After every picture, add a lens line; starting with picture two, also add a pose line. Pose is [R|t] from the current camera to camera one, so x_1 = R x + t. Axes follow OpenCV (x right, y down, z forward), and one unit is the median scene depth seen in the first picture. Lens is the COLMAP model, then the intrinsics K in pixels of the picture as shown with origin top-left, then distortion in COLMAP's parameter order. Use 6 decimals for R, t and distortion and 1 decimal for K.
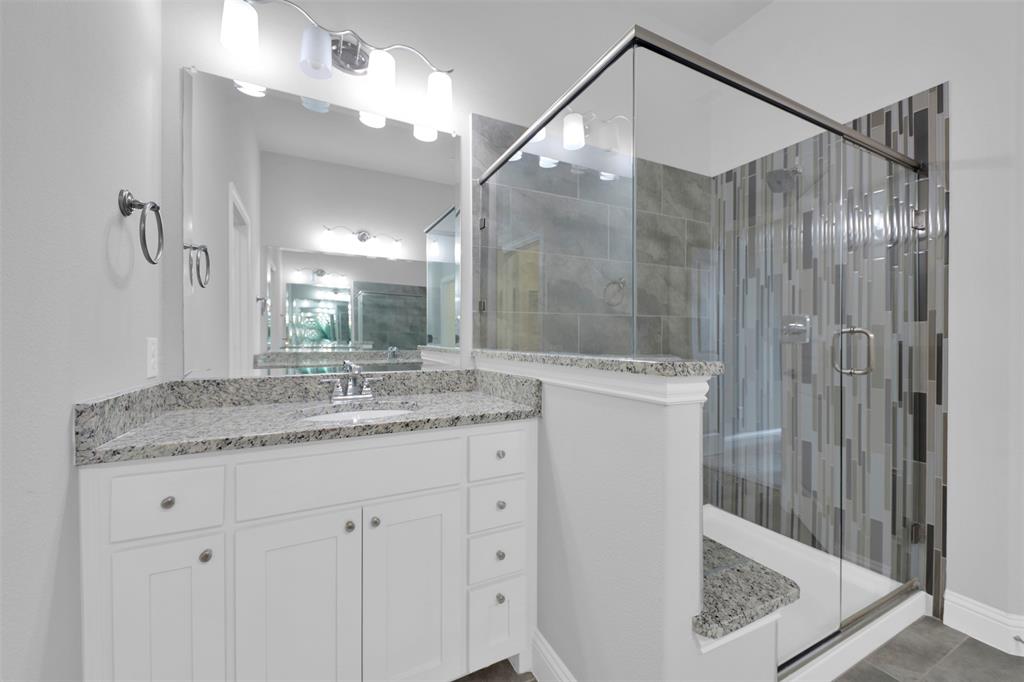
lens RADIAL K [[404.7, 0, 512.3], [0, 404.7, 343.2], [0, 0, 1]] dist [0.000272, 0.000005]
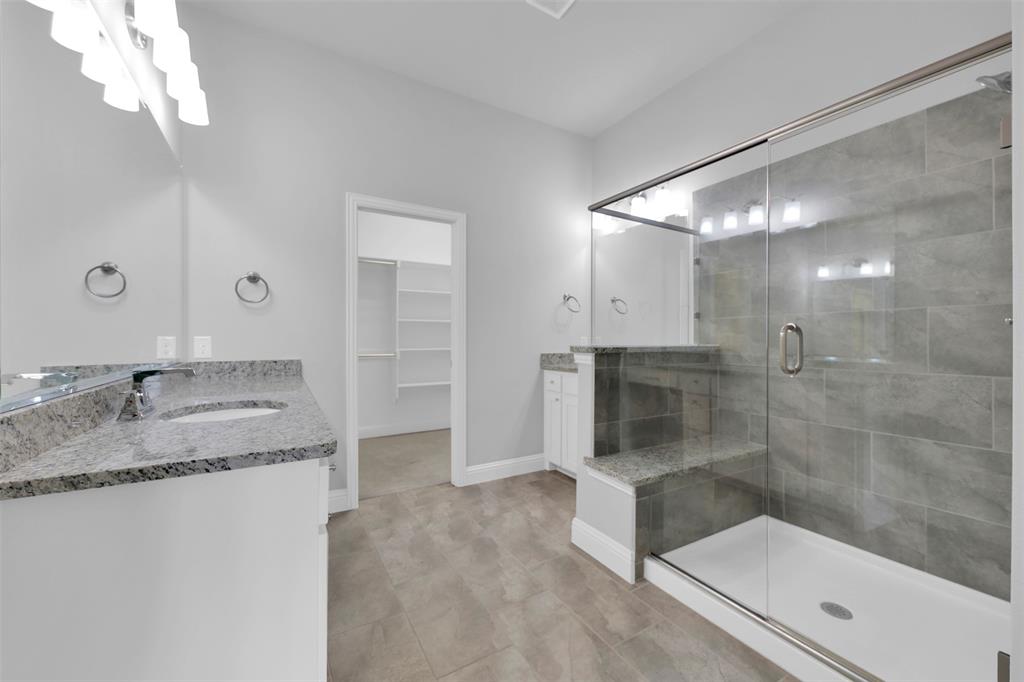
lens RADIAL K [[404.7, 0, 512.3], [0, 404.7, 343.2], [0, 0, 1]] dist [0.000272, 0.000005]
pose [[0.052251, 0.018518, -0.998462, 1.425114], [-0.005038, 0.999820, 0.018279, -0.012194], [0.998621, 0.004075, 0.052335, 0.227520]]
